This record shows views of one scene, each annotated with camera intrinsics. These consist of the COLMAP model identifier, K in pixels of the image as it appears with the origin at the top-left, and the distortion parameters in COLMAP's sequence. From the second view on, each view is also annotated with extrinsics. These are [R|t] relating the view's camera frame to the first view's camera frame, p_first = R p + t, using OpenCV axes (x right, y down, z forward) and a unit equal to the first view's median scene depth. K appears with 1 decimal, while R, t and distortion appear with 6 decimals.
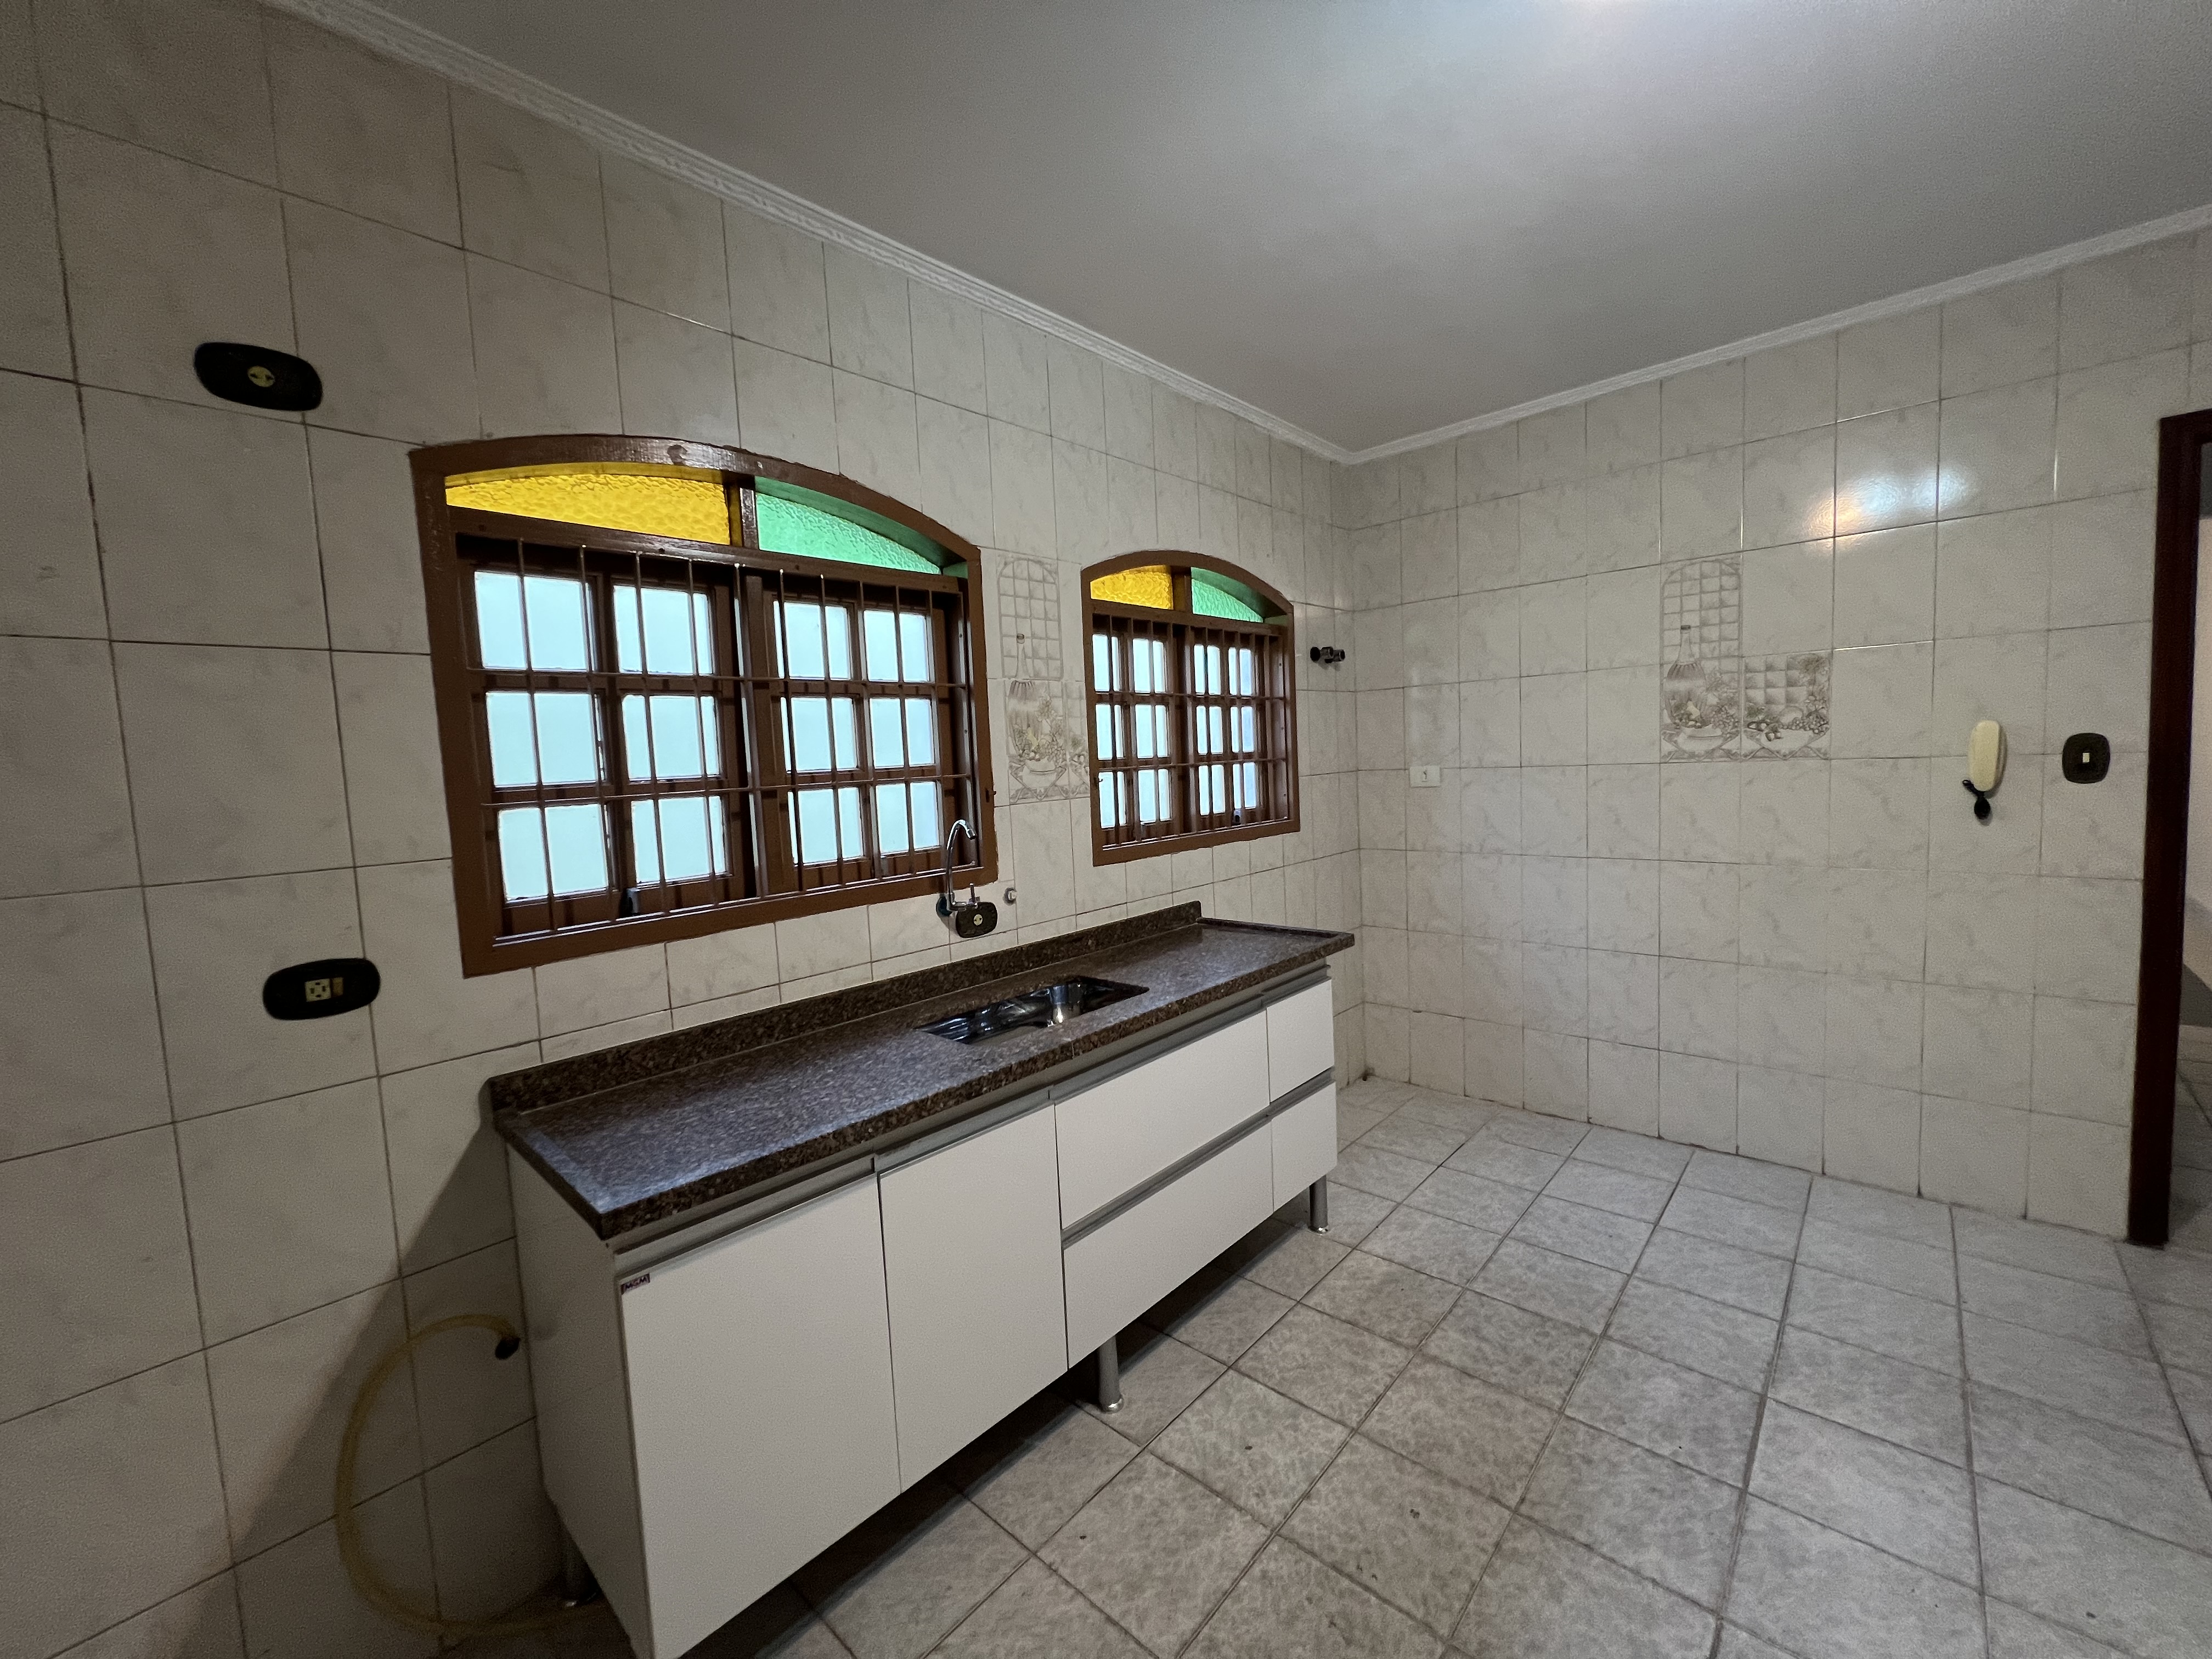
lens RADIAL K [[880.4, 0, 1106.0], [0, 880.4, 829.5], [0, 0, 1]] dist [-0.002531, 0.000123]
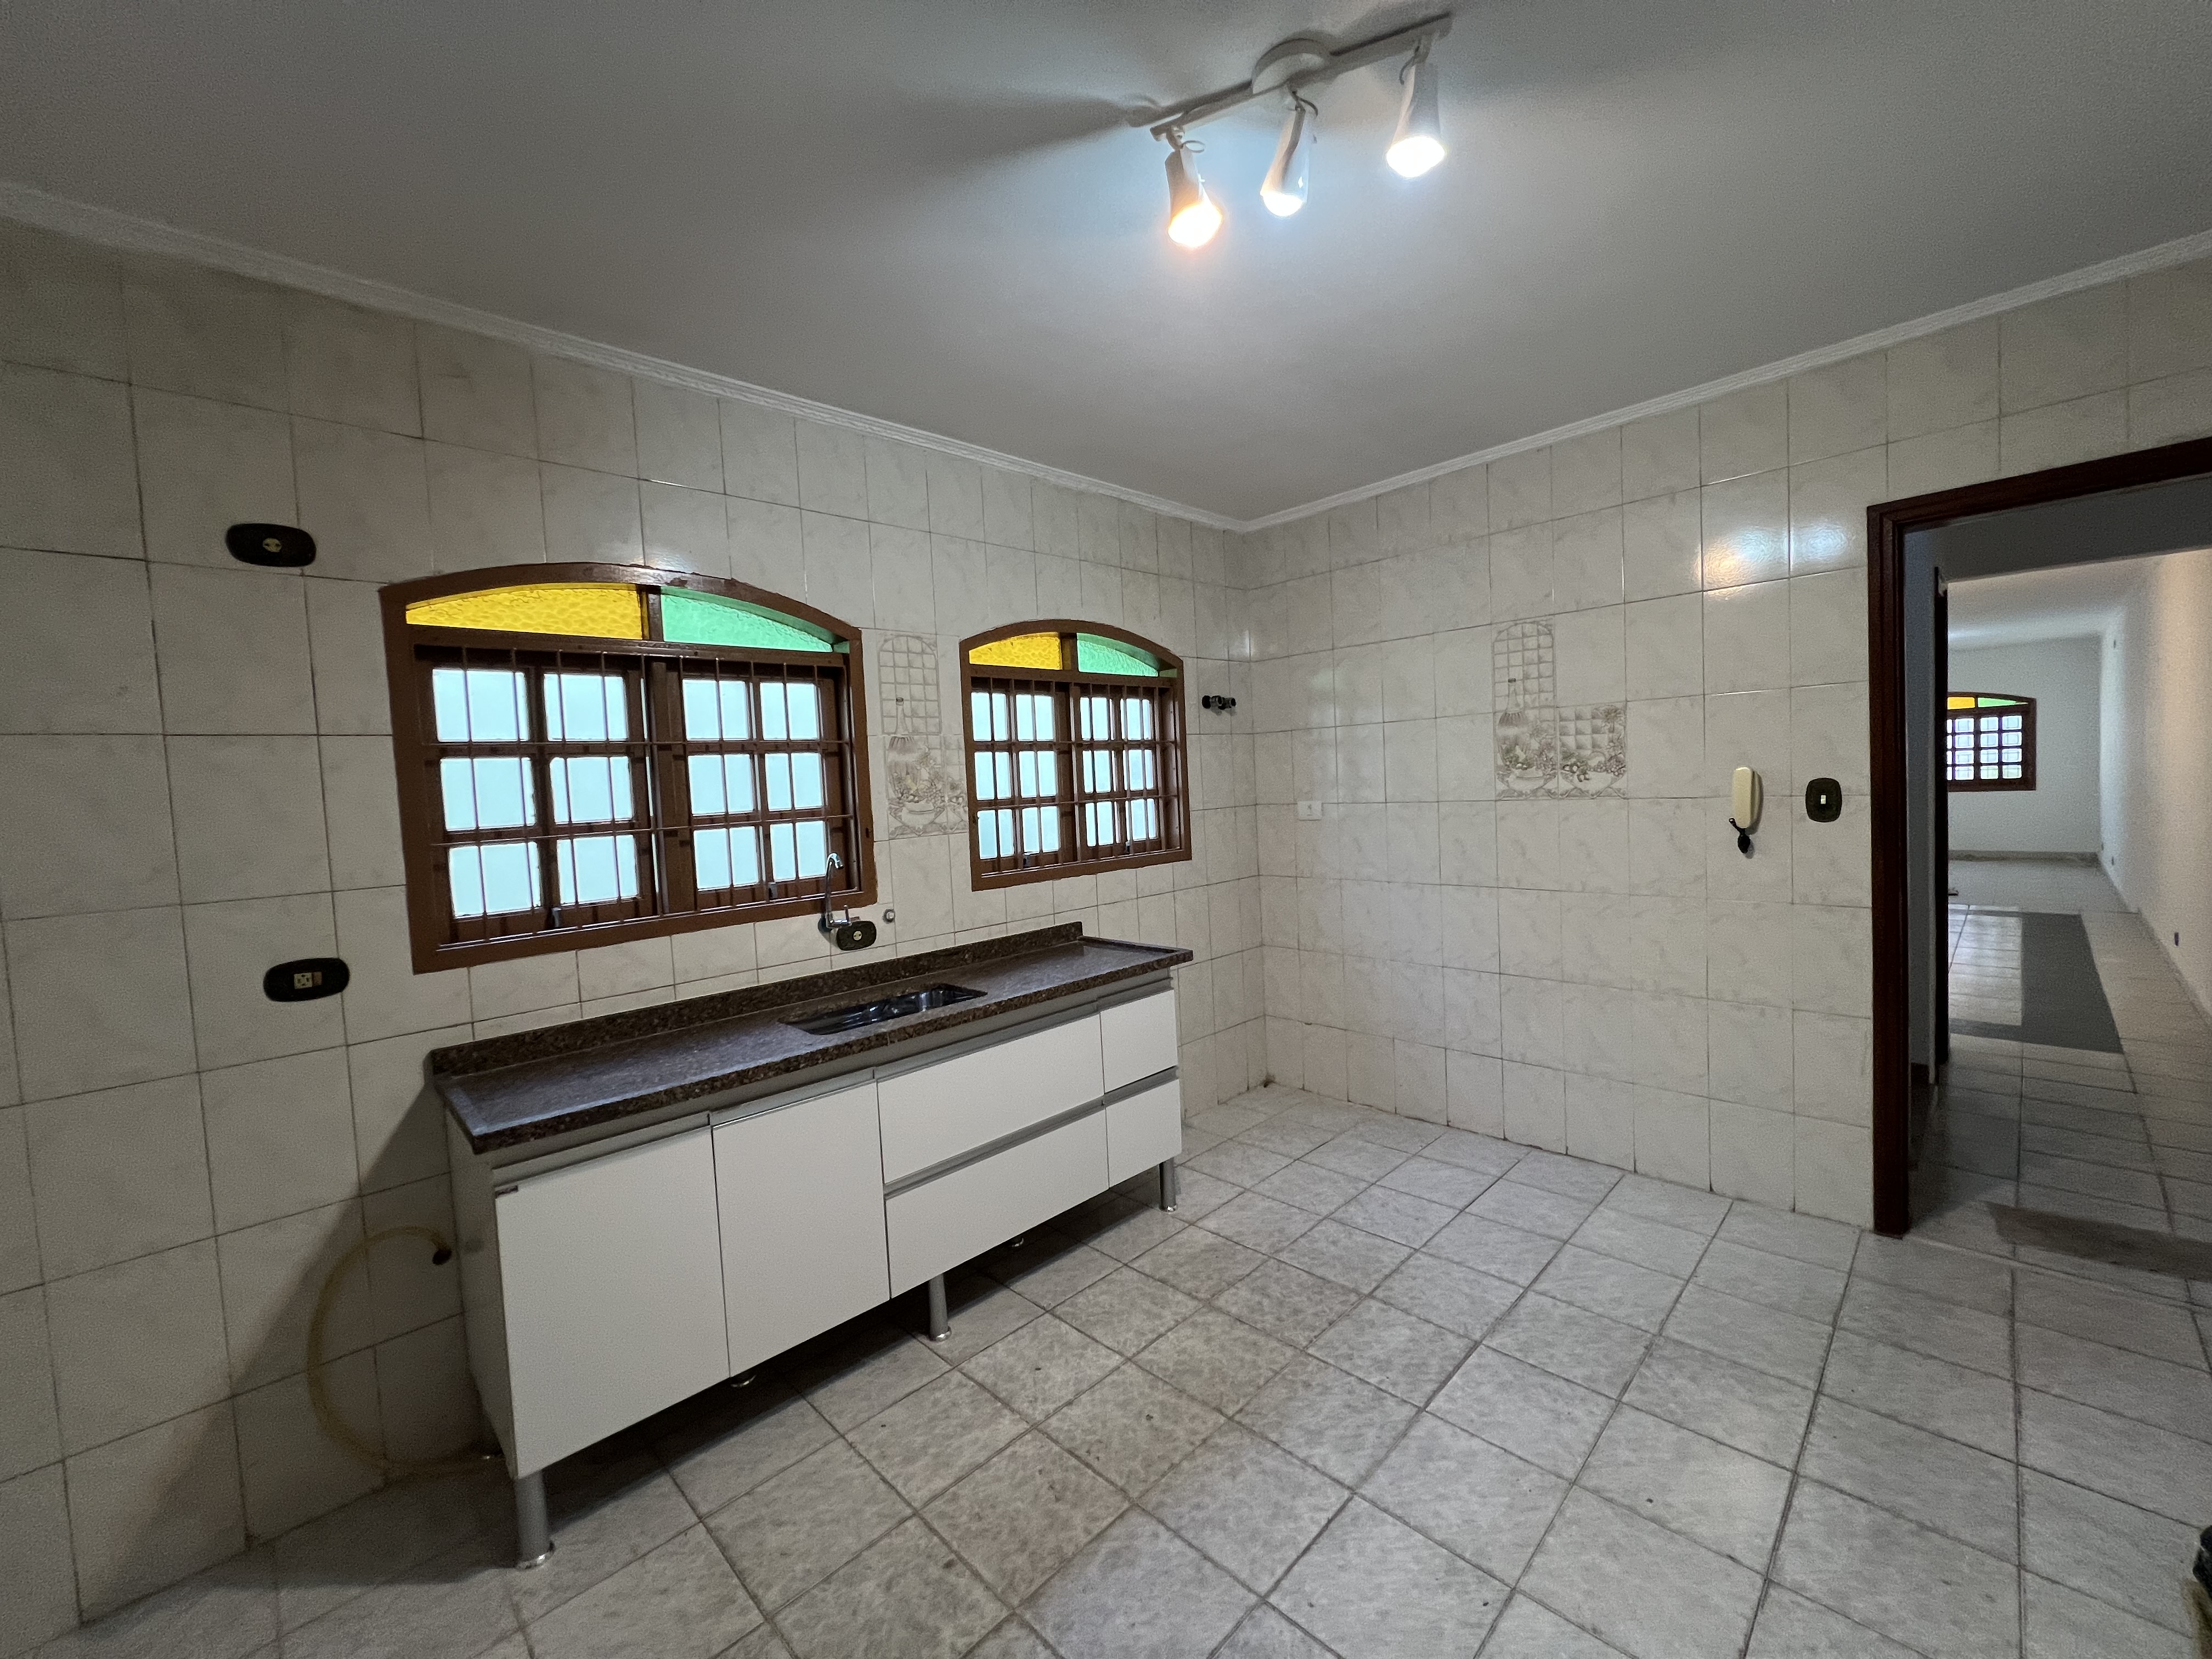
lens RADIAL K [[880.4, 0, 1106.0], [0, 880.4, 829.5], [0, 0, 1]] dist [-0.002531, 0.000123]
pose [[0.998626, 0.000529, -0.052401, 0.265831], [-0.001825, 0.999694, -0.024690, -0.013912], [0.052372, 0.024751, 0.998321, -0.194714]]
